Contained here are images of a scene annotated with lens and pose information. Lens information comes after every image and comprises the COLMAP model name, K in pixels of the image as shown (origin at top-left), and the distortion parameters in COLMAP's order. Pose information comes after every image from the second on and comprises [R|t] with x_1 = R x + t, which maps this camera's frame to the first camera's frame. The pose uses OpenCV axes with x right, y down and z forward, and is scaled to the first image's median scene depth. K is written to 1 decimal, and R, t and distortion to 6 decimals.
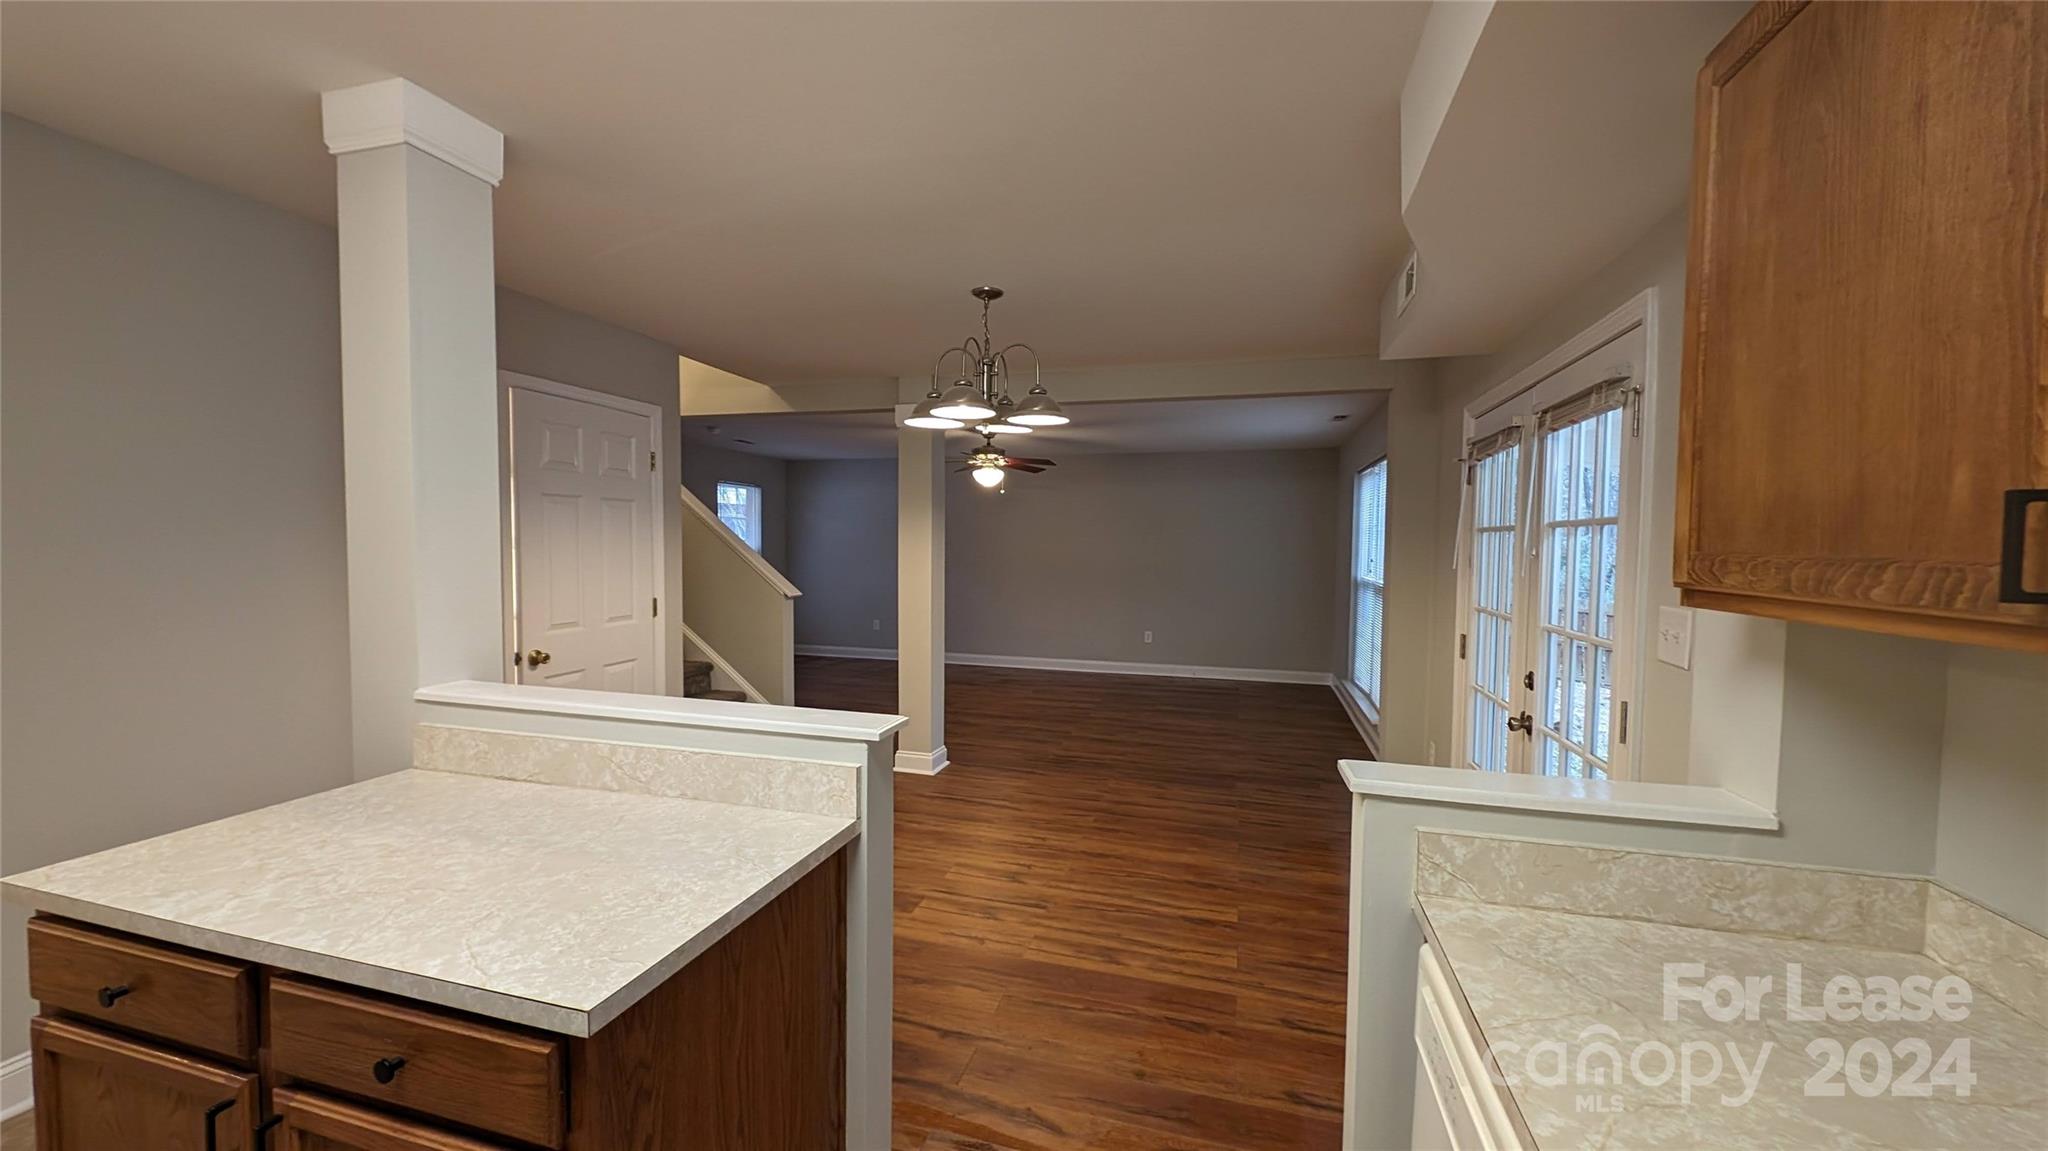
lens RADIAL K [[760.2, 0, 1027.9], [0, 760.2, 574.7], [0, 0, 1]] dist [0.012519, -0.006473]
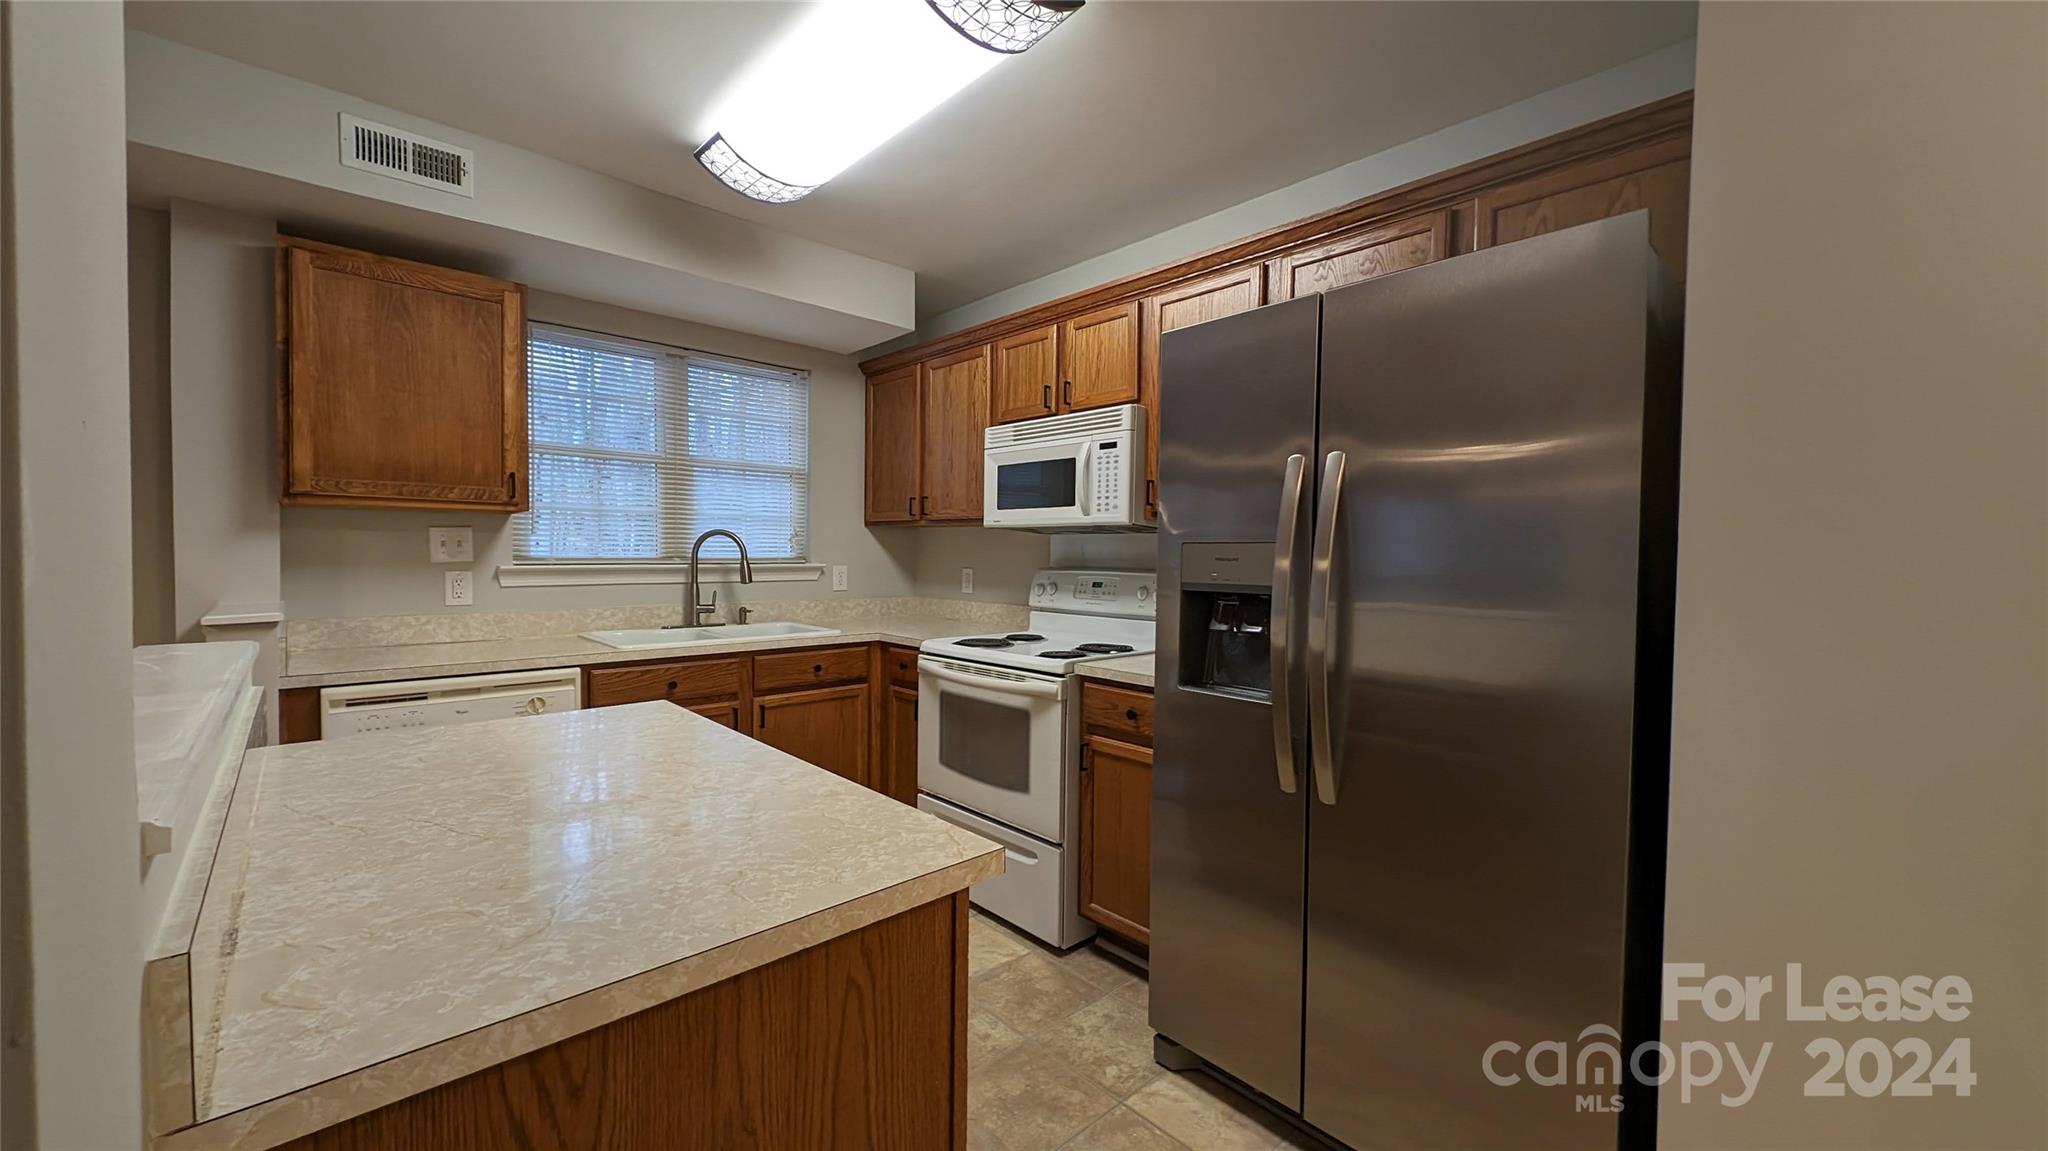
lens RADIAL K [[760.2, 0, 1027.9], [0, 760.2, 574.7], [0, 0, 1]] dist [0.012519, -0.006473]
pose [[-0.857649, -0.034277, 0.513092, -0.561309], [0.001012, 0.997662, 0.068341, 0.028726], [-0.514234, 0.059132, -0.855609, 0.516861]]
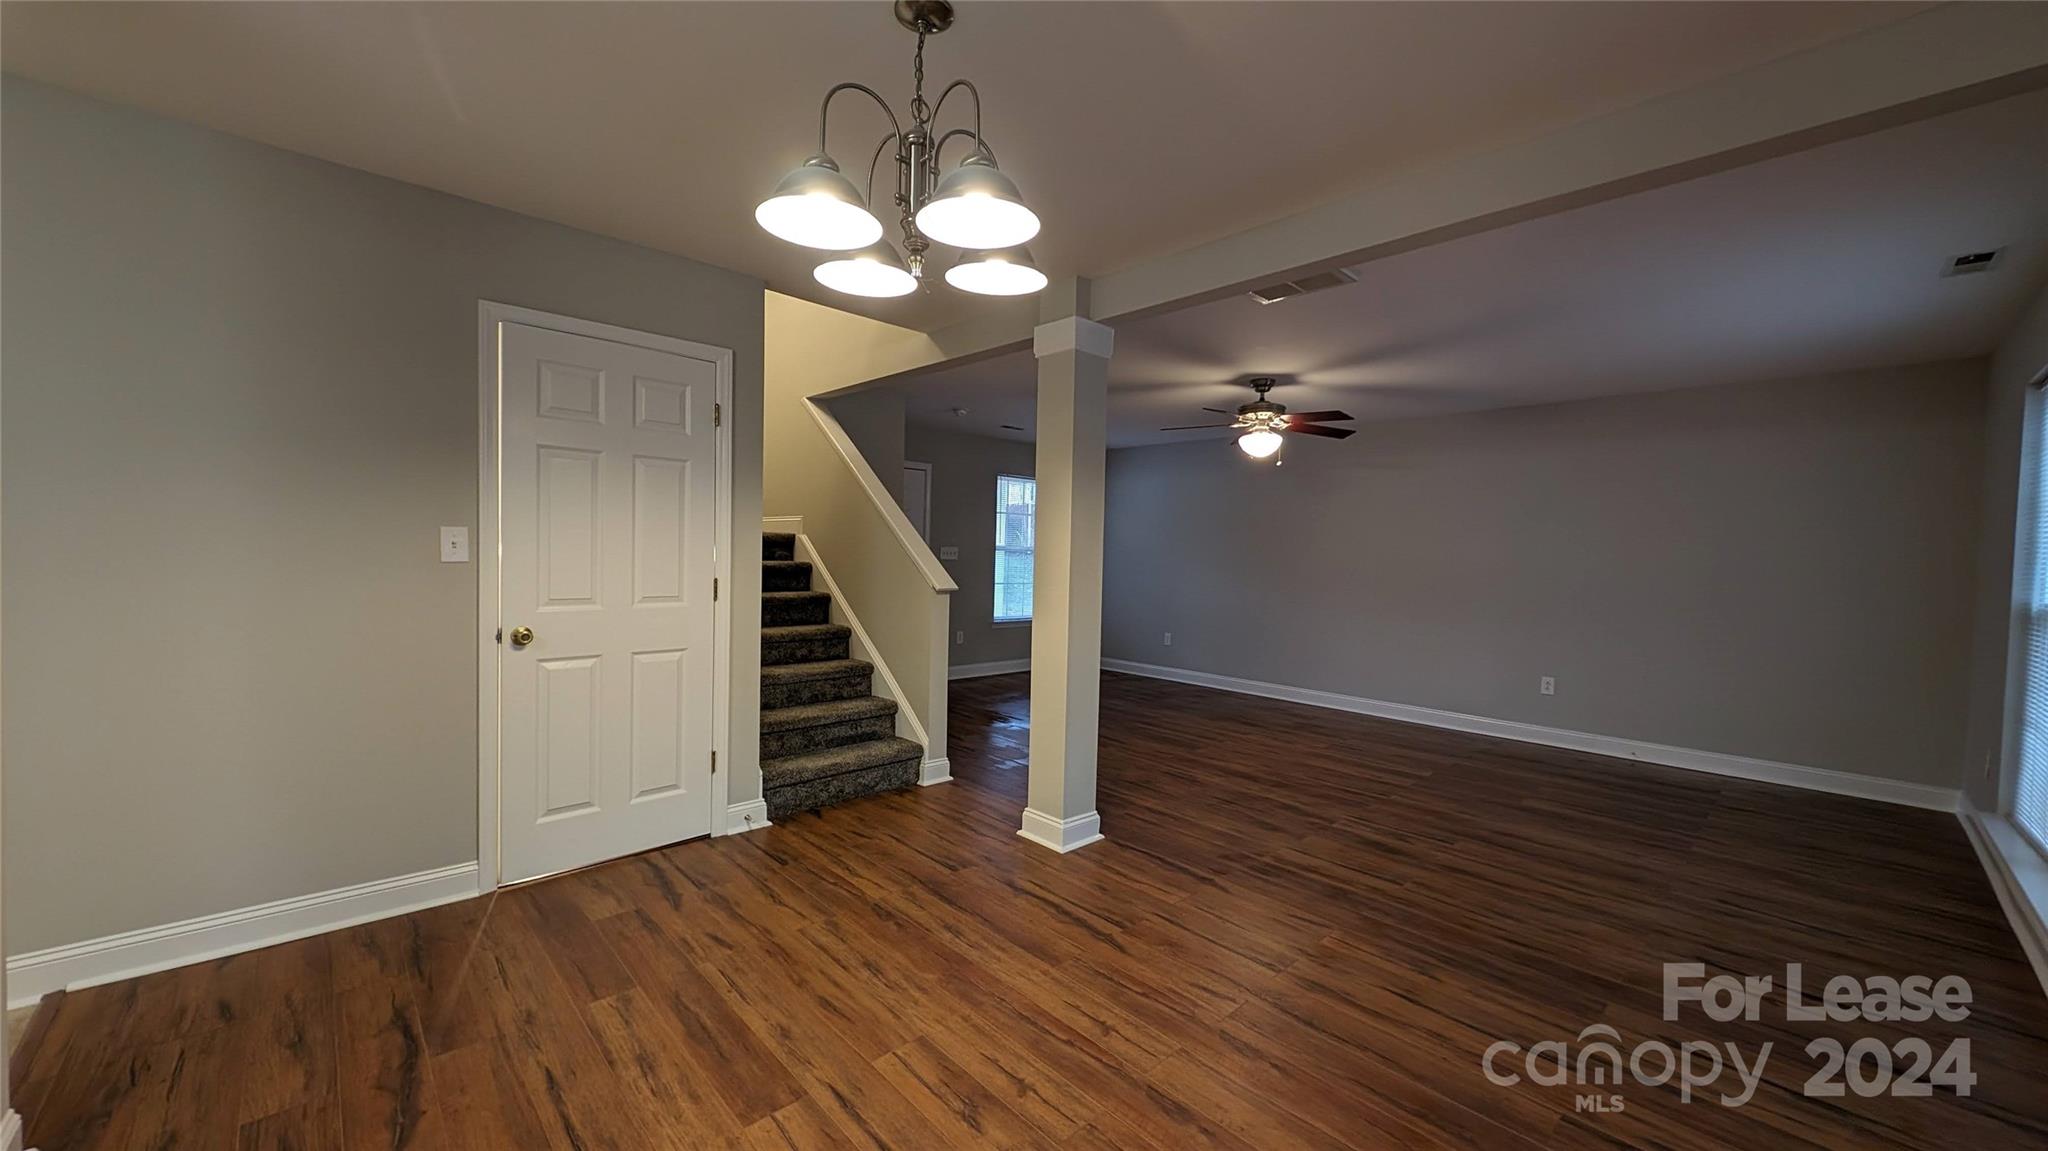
lens RADIAL K [[760.2, 0, 1027.9], [0, 760.2, 574.7], [0, 0, 1]] dist [0.012519, -0.006473]
pose [[0.859337, 0.026003, -0.510748, 0.250272], [-0.036931, 0.999254, -0.011263, 0.025362], [0.510075, 0.028541, 0.859656, 0.491439]]
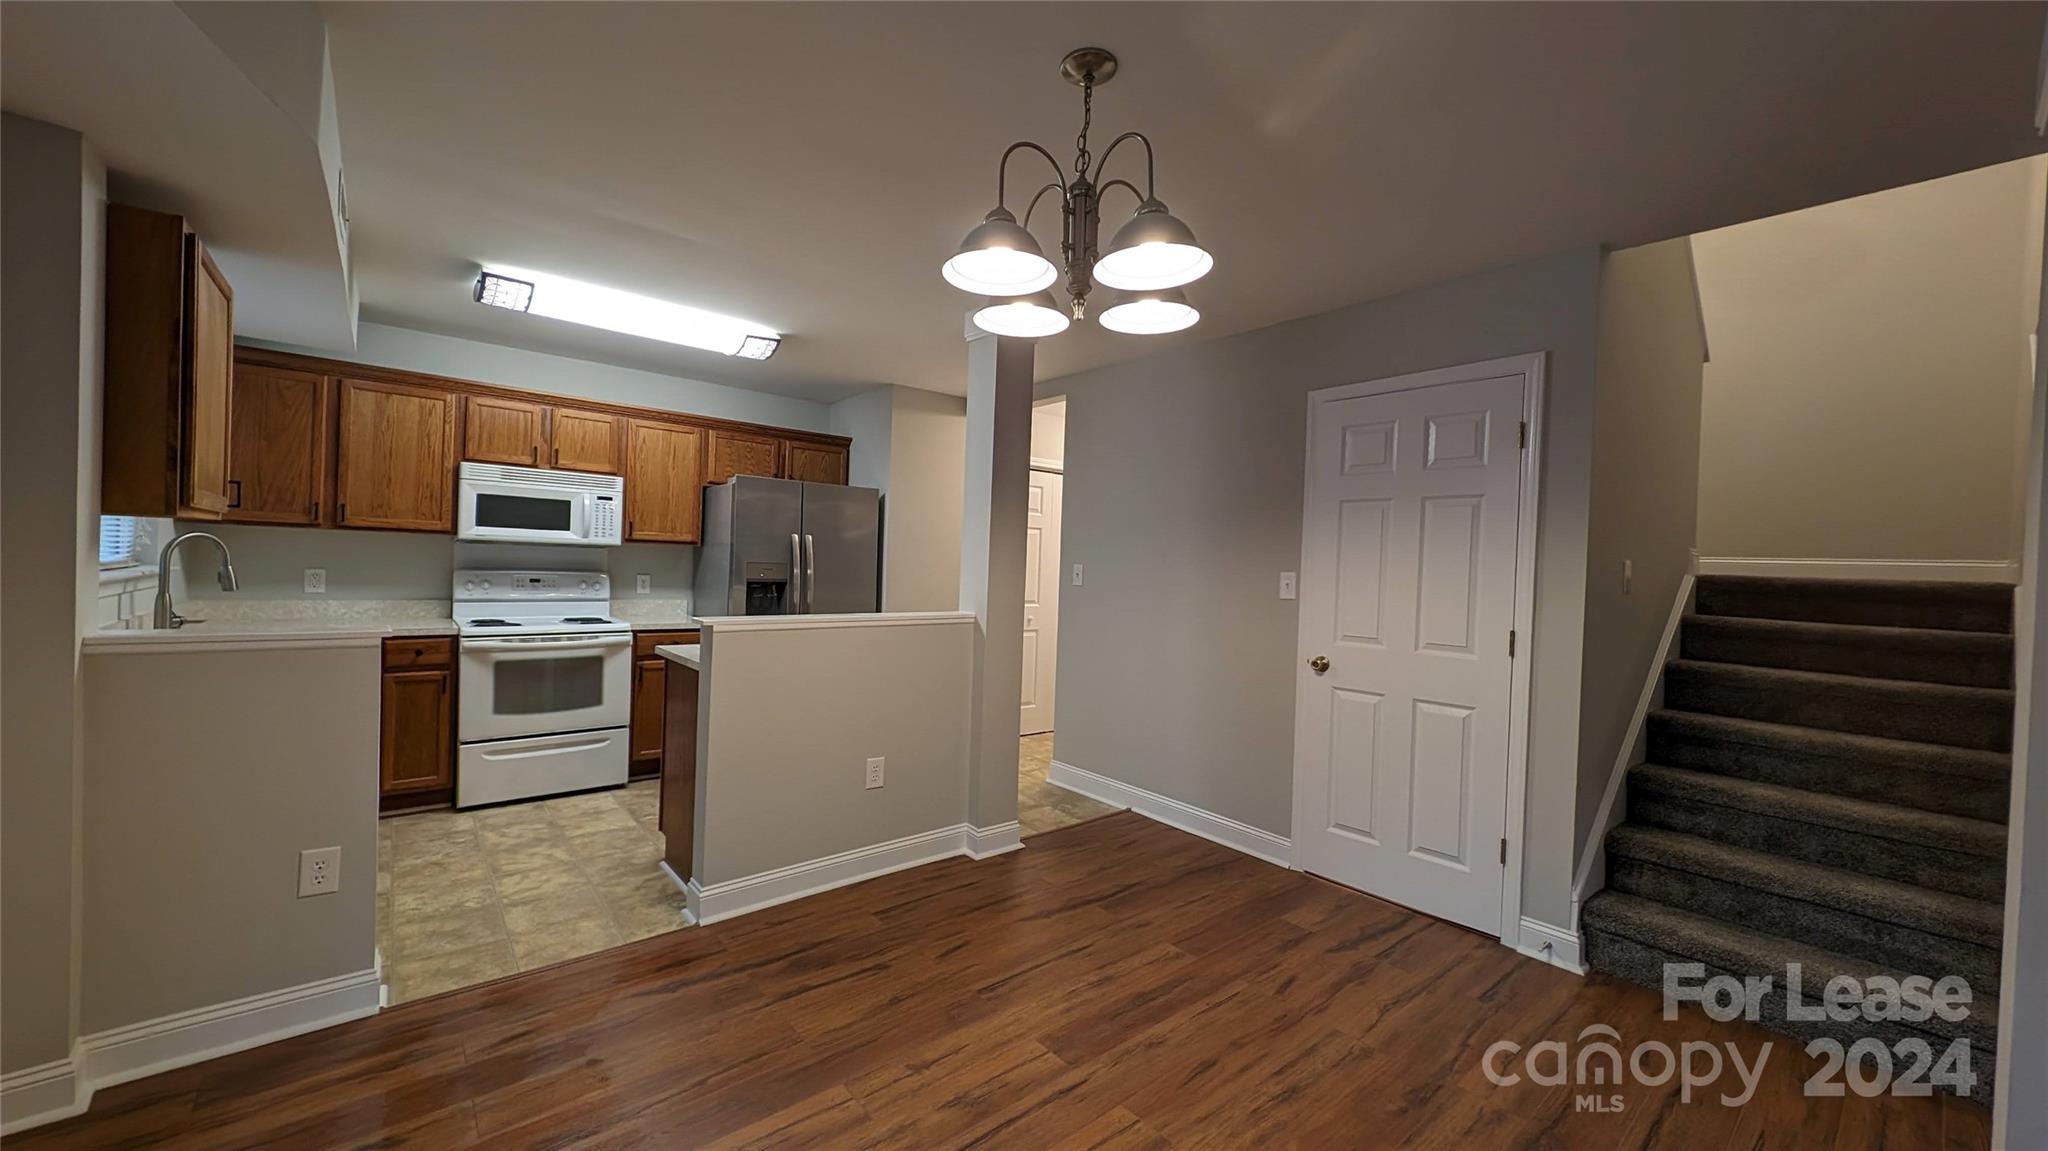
lens RADIAL K [[760.2, 0, 1027.9], [0, 760.2, 574.7], [0, 0, 1]] dist [0.012519, -0.006473]
pose [[-0.559357, -0.018975, -0.828710, 0.366059], [-0.075874, 0.996713, 0.028391, -0.007371], [0.825447, 0.078758, -0.558958, 1.101149]]
